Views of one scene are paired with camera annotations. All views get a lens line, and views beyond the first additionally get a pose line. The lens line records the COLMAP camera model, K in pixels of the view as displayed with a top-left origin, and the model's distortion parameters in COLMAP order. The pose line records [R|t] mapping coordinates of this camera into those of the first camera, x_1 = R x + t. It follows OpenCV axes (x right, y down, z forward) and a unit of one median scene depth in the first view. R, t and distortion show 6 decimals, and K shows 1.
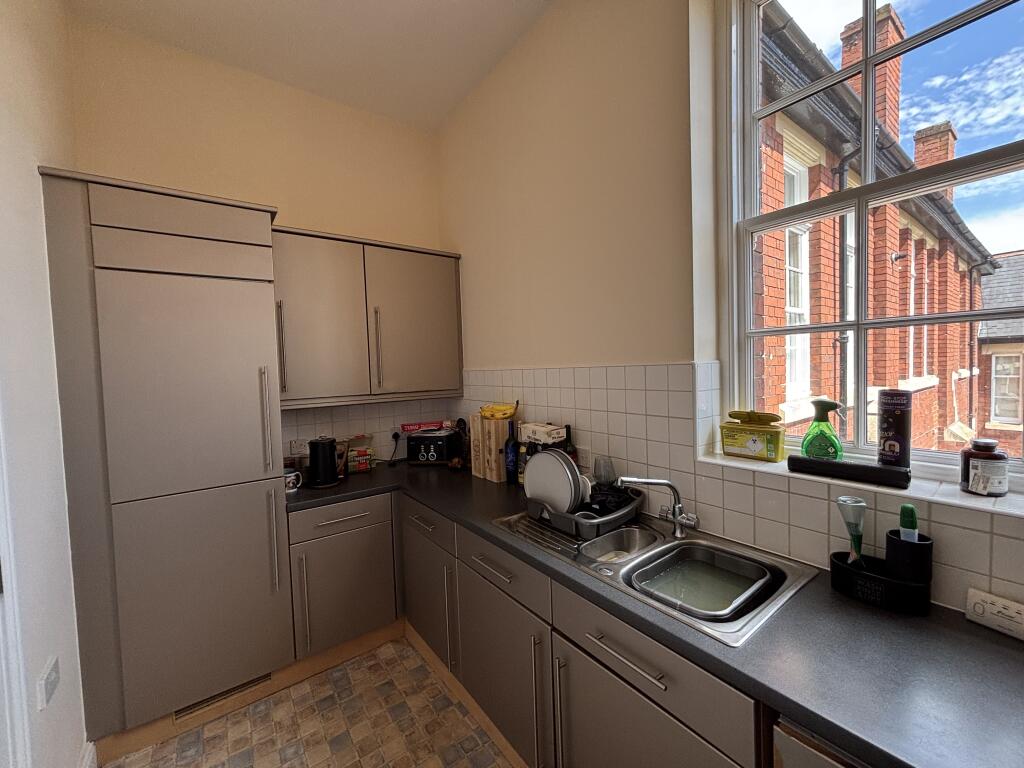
lens RADIAL K [[410.2, 0, 510.3], [0, 410.2, 383.1], [0, 0, 1]] dist [0.000791, -0.000455]
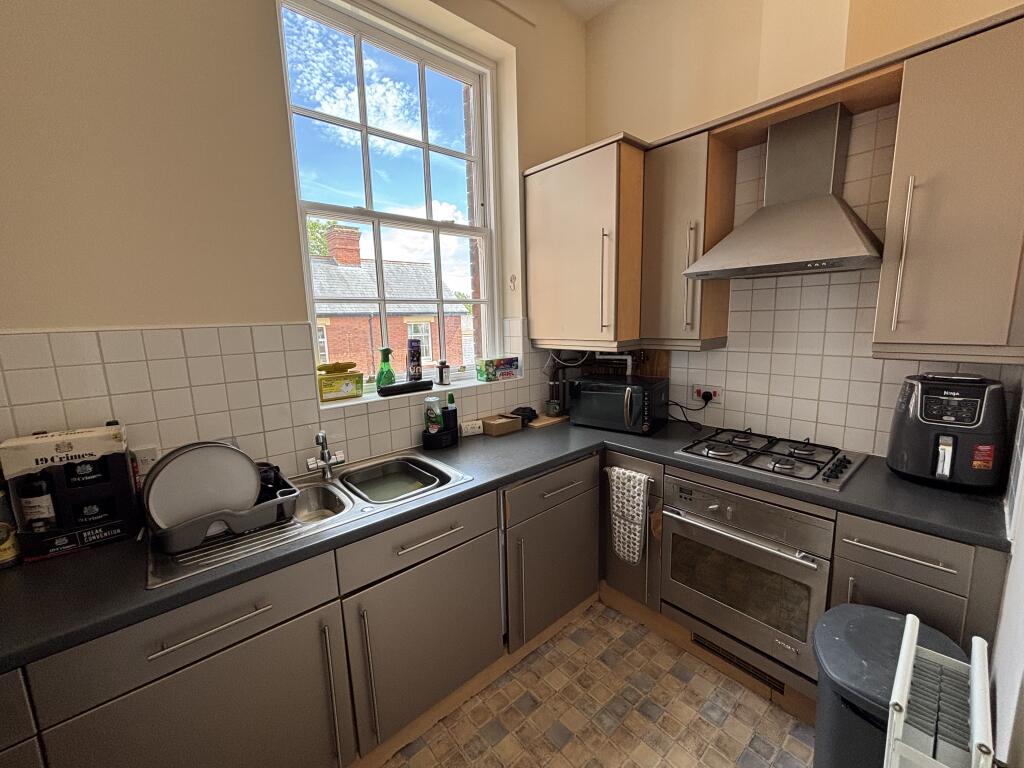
lens RADIAL K [[410.2, 0, 510.3], [0, 410.2, 383.1], [0, 0, 1]] dist [0.000791, -0.000455]
pose [[-0.072297, -0.123609, 0.989694, -0.785191], [0.071815, 0.989070, 0.128777, 0.005818], [-0.994794, 0.080385, -0.062630, 0.599900]]
